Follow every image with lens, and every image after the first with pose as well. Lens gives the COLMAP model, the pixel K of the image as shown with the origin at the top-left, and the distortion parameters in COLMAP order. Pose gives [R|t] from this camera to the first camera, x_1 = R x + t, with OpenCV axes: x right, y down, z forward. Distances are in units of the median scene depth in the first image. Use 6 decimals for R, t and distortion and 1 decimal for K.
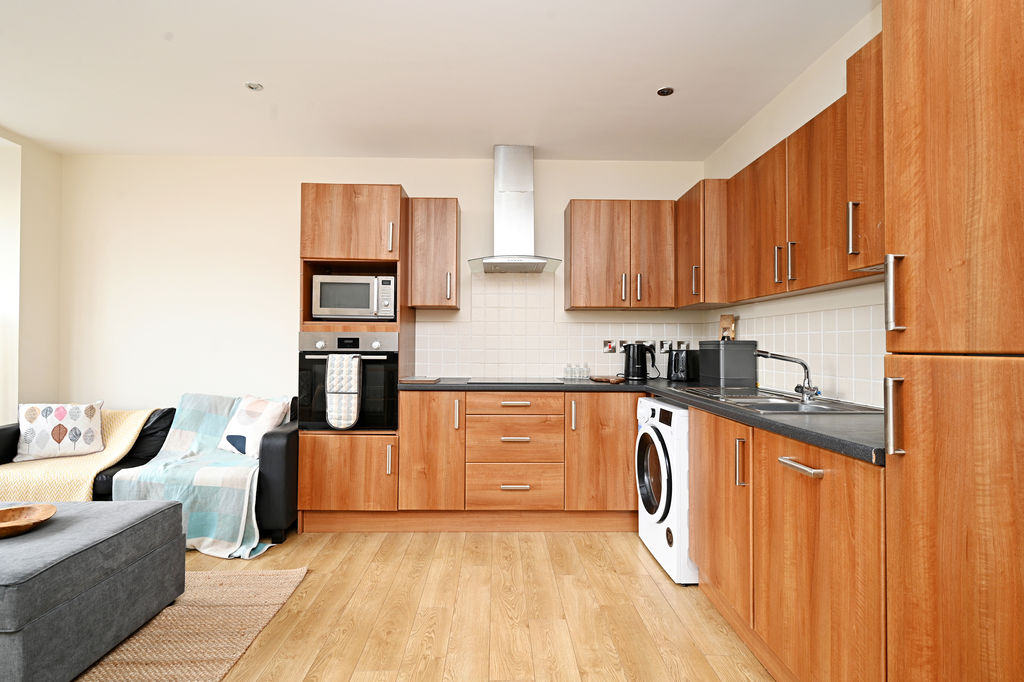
lens RADIAL K [[497.7, 0, 510.9], [0, 497.7, 341.0], [0, 0, 1]] dist [0.000860, 0.000674]
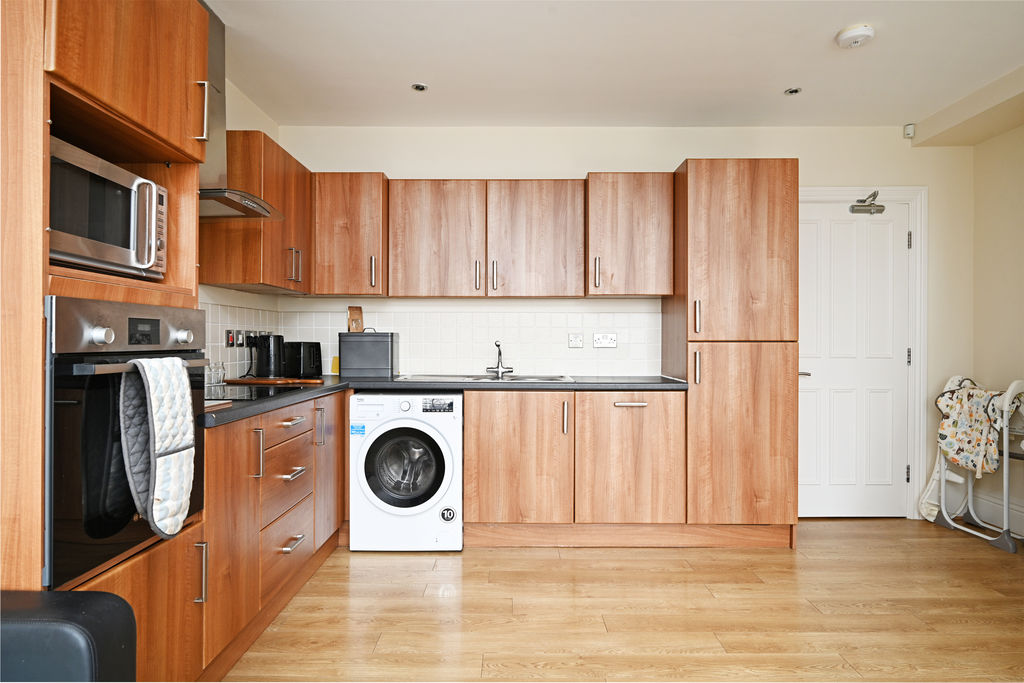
lens RADIAL K [[615.6, 0, 510.6], [0, 615.6, 342.5], [0, 0, 1]] dist [-0.005037, -0.000232]
pose [[0.022632, -0.008576, 0.999707, -0.852395], [-0.011604, 0.999894, 0.008841, 0.005517], [-0.999677, -0.011801, 0.022530, 0.704589]]
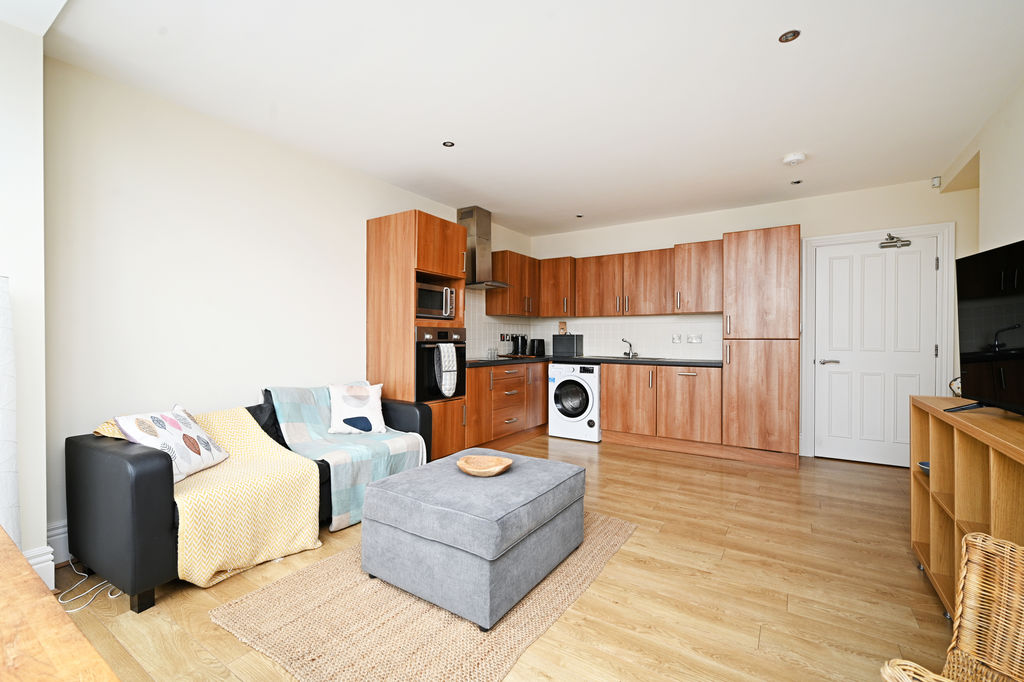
lens RADIAL K [[440.7, 0, 511.0], [0, 440.7, 340.1], [0, 0, 1]] dist [0.001644, 0.000051]
pose [[0.565088, -0.007701, 0.824995, -1.259820], [-0.007713, 0.999863, 0.014616, -0.002423], [-0.824995, -0.014622, 0.564951, 0.160766]]
